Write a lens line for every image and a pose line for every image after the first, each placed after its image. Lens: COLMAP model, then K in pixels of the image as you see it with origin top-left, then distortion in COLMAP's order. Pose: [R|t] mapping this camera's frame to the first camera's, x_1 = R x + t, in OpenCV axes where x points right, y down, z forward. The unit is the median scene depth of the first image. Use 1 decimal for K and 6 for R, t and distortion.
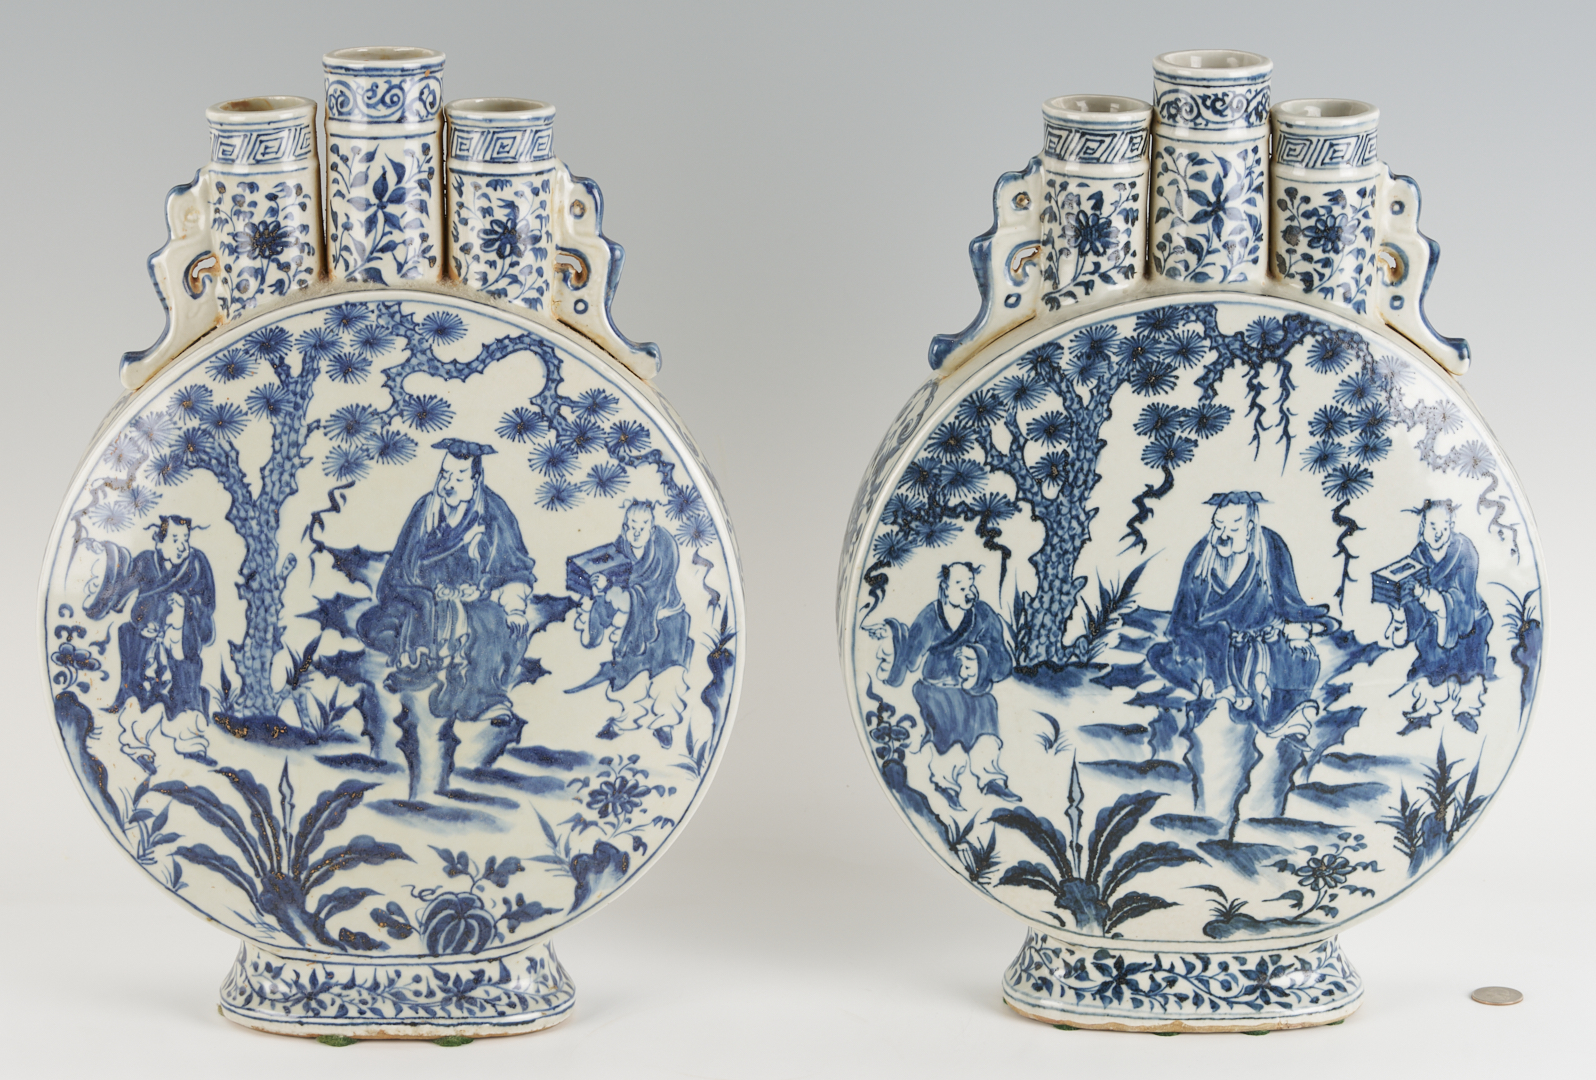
lens RADIAL K [[5706.6, 0, 709.9], [0, 5706.6, 542.1], [0, 0, 1]] dist [-0.179569, 0.080626]
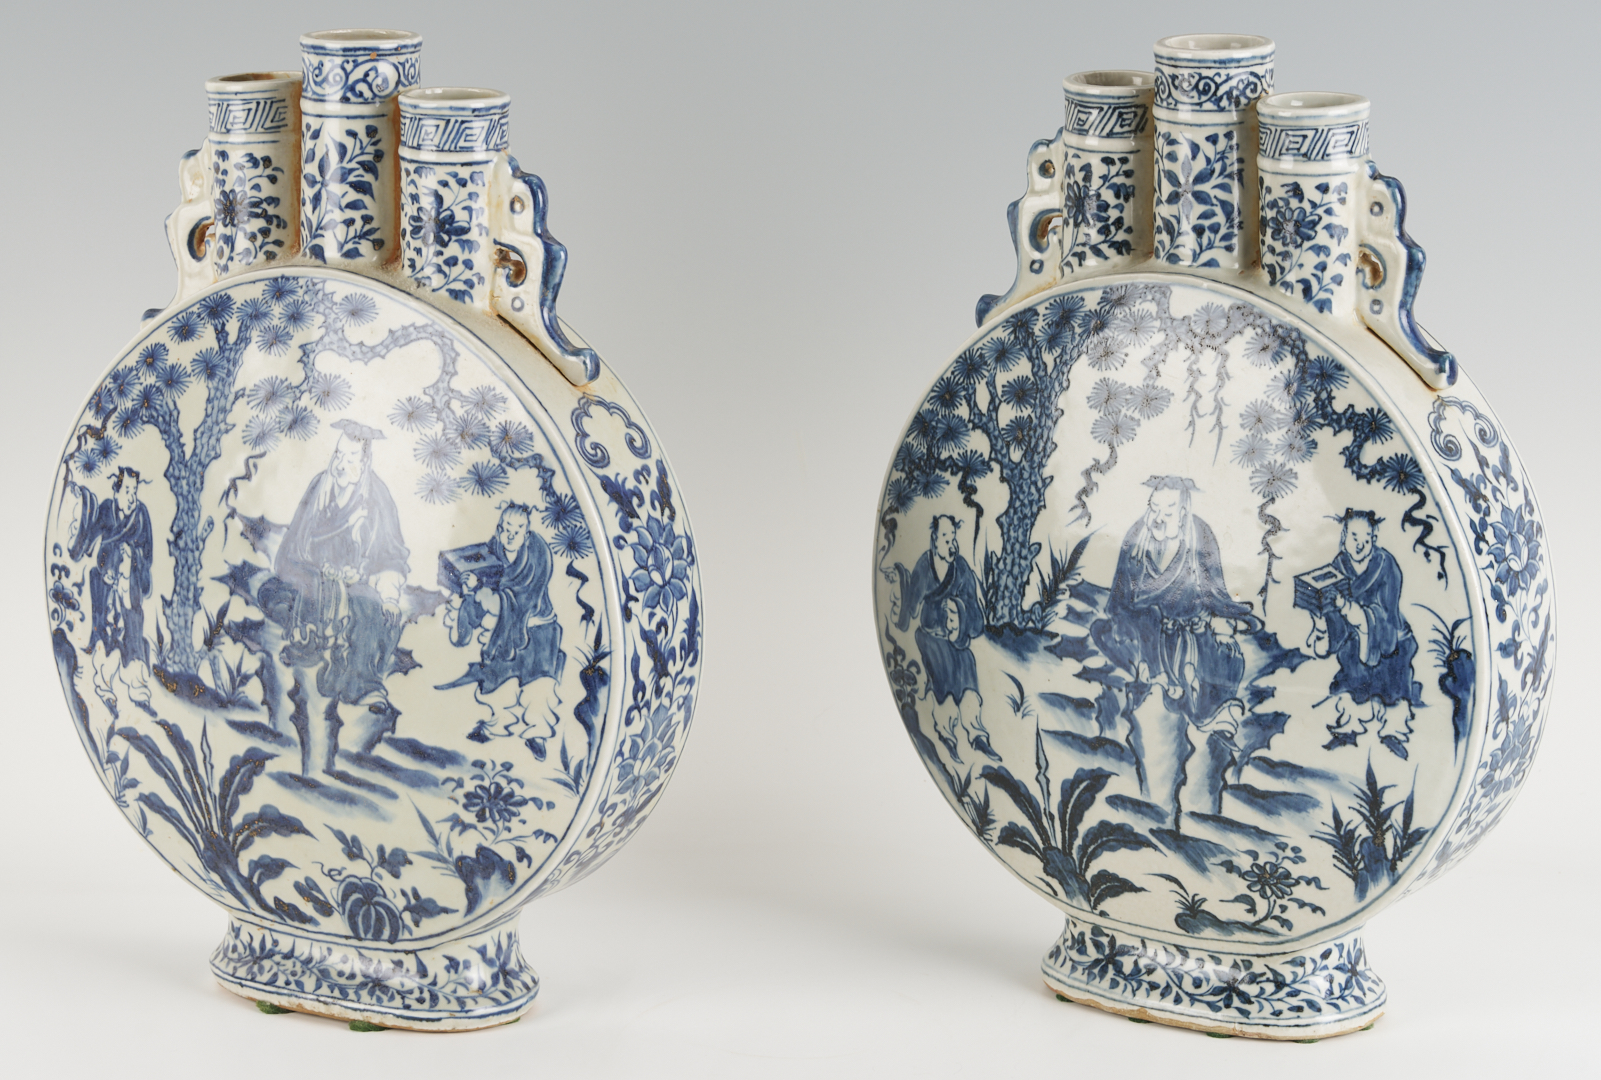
lens RADIAL K [[5724.5, 0, 712.2], [0, 5724.5, 542.1], [0, 0, 1]] dist [-0.179569, 0.080626]
pose [[0.806255, 0.122440, -0.578759, 0.601507], [-0.132528, 0.990864, 0.025002, -0.011709], [0.576532, 0.056544, 0.815115, 0.142800]]
